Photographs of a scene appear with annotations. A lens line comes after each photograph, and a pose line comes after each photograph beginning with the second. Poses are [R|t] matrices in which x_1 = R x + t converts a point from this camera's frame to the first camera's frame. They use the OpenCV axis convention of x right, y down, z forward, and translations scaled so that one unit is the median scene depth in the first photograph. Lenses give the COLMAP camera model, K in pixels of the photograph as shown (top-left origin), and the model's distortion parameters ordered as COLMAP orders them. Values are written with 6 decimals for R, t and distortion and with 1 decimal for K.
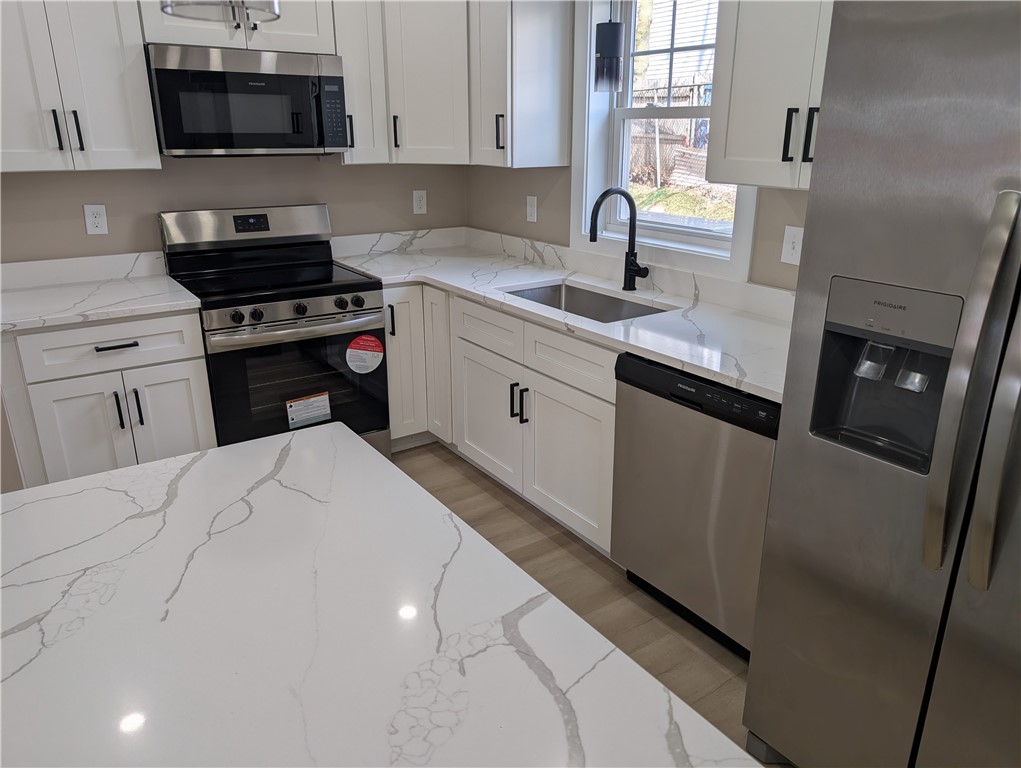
lens RADIAL K [[751.7, 0, 510.5], [0, 751.7, 384.0], [0, 0, 1]] dist [0.033600, -0.002600]
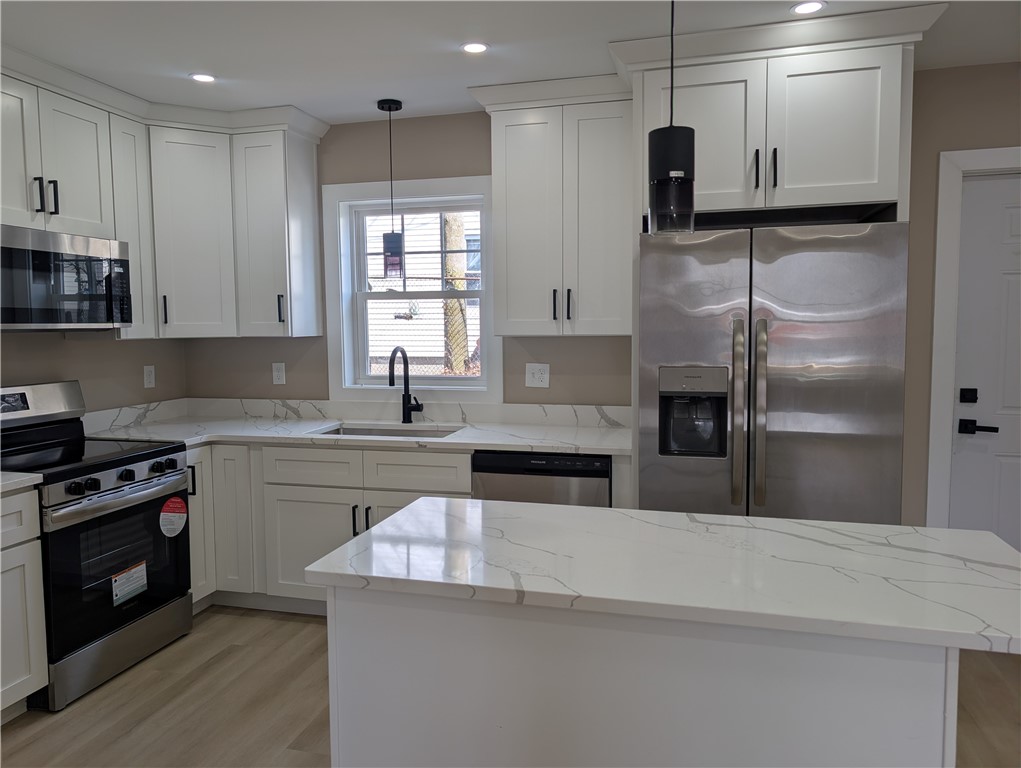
lens RADIAL K [[751.7, 0, 510.5], [0, 751.7, 384.0], [0, 0, 1]] dist [0.033600, -0.002600]
pose [[0.753820, -0.064883, 0.653869, -0.509309], [0.224700, 0.960574, -0.163730, 0.057926], [-0.617467, 0.270348, 0.738679, -0.077719]]
